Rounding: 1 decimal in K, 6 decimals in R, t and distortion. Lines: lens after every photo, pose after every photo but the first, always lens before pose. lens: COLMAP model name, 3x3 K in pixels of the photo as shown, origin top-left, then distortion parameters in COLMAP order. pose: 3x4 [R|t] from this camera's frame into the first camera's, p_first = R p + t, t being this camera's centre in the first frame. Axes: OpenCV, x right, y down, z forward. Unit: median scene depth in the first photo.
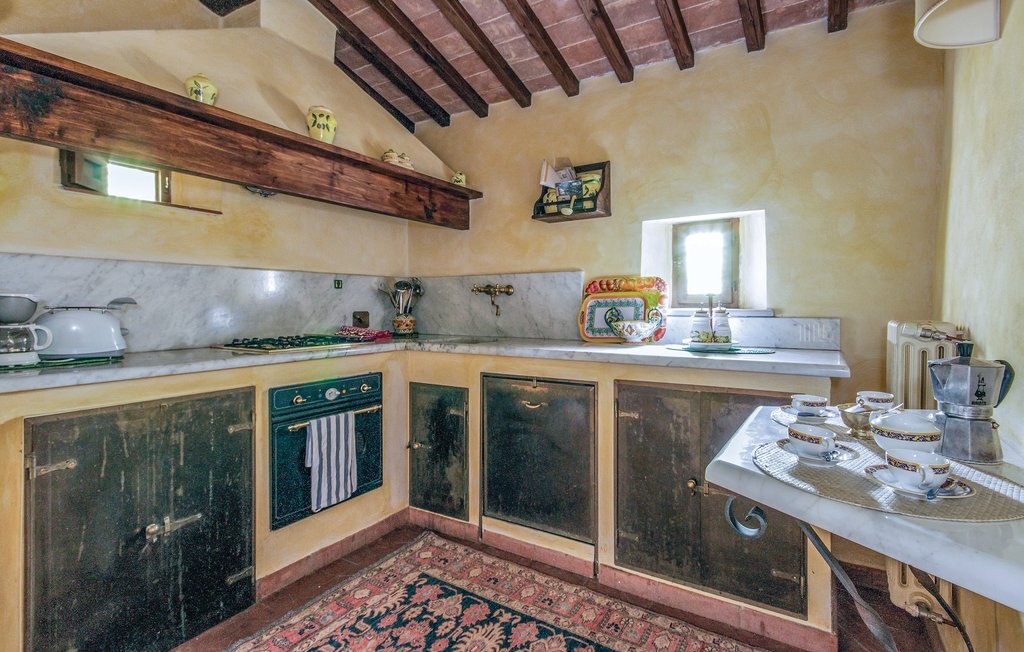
lens RADIAL K [[482.5, 0, 512.8], [0, 482.5, 316.9], [0, 0, 1]] dist [0.010912, -0.000019]
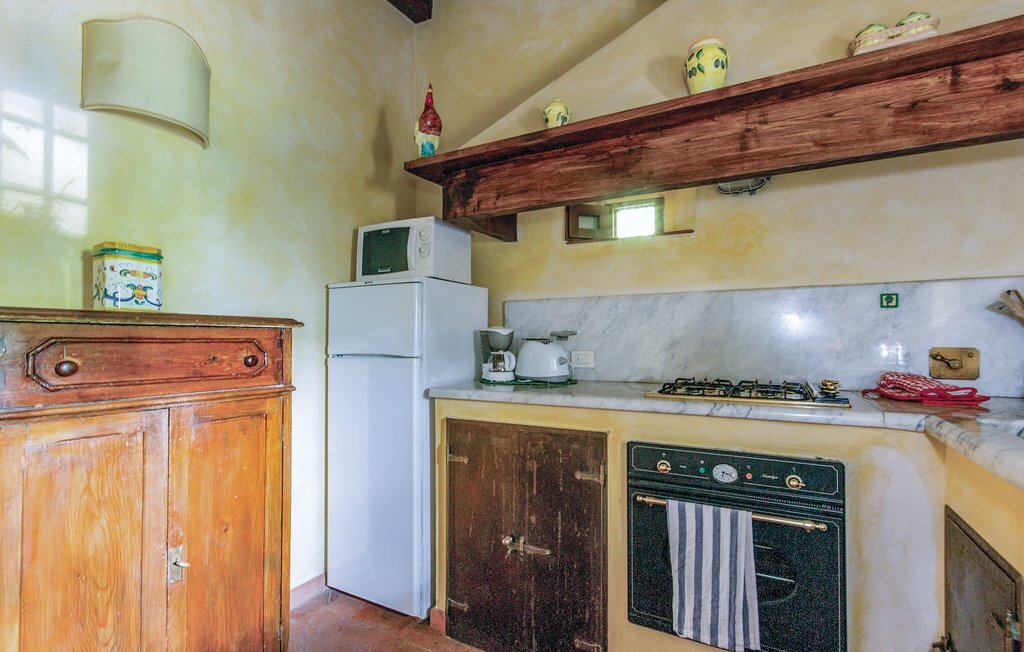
lens RADIAL K [[482.5, 0, 528.4], [0, 482.5, 340.4], [0, 0, 1]] dist [0.010912, -0.000019]
pose [[0.080707, 0.003318, -0.996732, 0.257810], [-0.022365, 0.999749, 0.001518, -0.014419], [0.996487, 0.022169, 0.080761, 0.705739]]
